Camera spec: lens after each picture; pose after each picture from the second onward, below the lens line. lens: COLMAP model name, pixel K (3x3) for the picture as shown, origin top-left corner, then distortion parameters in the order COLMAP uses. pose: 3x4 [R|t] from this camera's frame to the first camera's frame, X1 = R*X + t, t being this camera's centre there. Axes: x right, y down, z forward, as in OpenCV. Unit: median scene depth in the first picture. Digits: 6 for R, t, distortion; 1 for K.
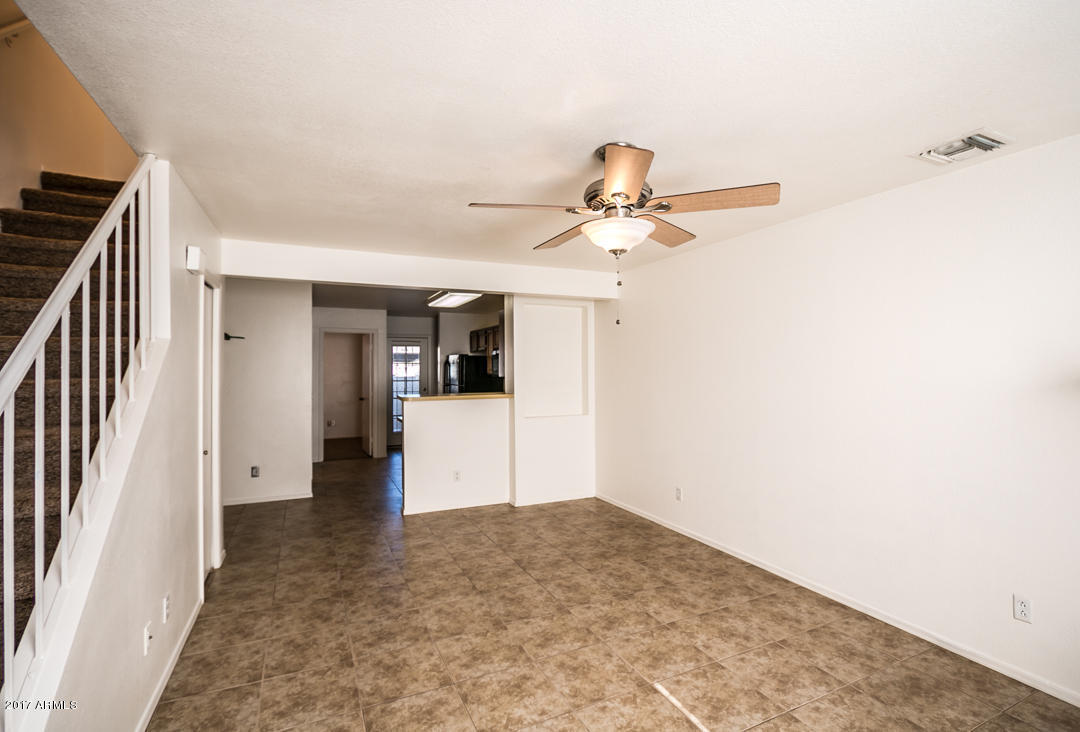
lens RADIAL K [[503.5, 0, 543.7], [0, 503.5, 364.8], [0, 0, 1]] dist [-0.010046, 0.000845]
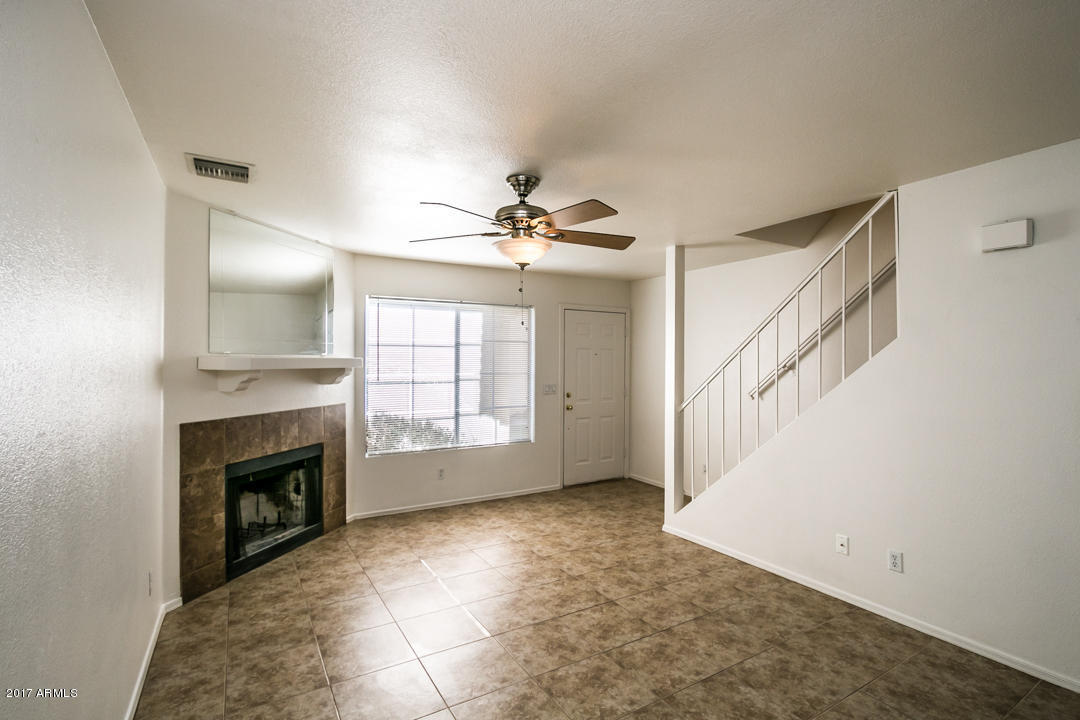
lens RADIAL K [[505.3, 0, 525.8], [0, 505.3, 360.8], [0, 0, 1]] dist [-0.004099, 0.000054]
pose [[-0.997105, -0.000447, -0.076035, 0.189317], [0.000395, 0.999939, -0.011059, 0.014593], [0.076035, -0.011057, -0.997044, 1.809853]]
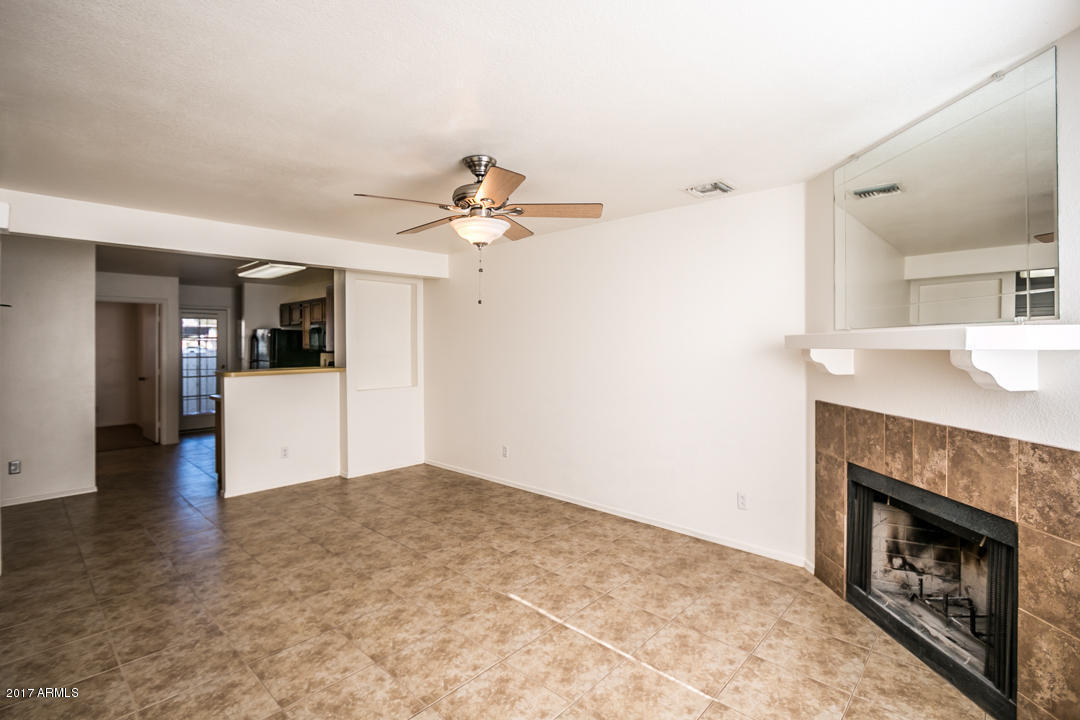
lens RADIAL K [[501.9, 0, 529.2], [0, 501.9, 344.9], [0, 0, 1]] dist [-0.003131, -0.000140]
pose [[0.934178, -0.003313, 0.356791, -0.143080], [0.000190, 0.999961, 0.008790, 0.006064], [-0.356806, -0.008144, 0.934143, -0.144001]]
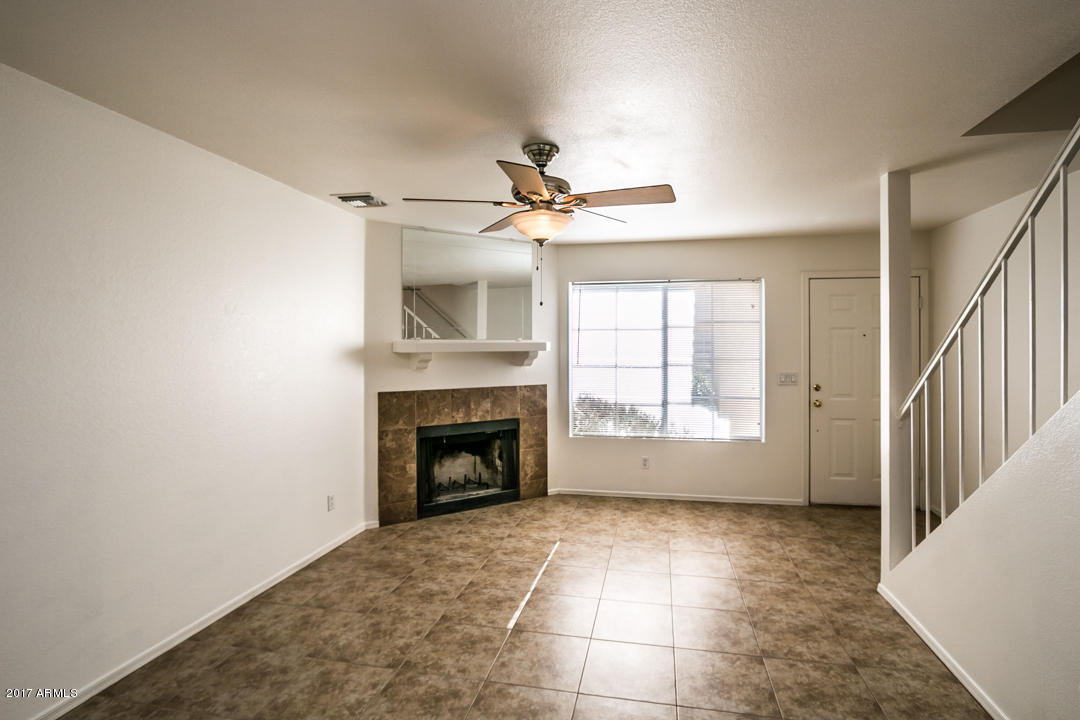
lens RADIAL K [[507.6, 0, 563.3], [0, 507.6, 342.0], [0, 0, 1]] dist [-0.026846, 0.015307]
pose [[-0.806342, 0.006976, 0.591409, -0.454345], [-0.002821, 0.999874, -0.015640, 0.013475], [-0.591443, -0.014280, -0.806220, 1.537469]]
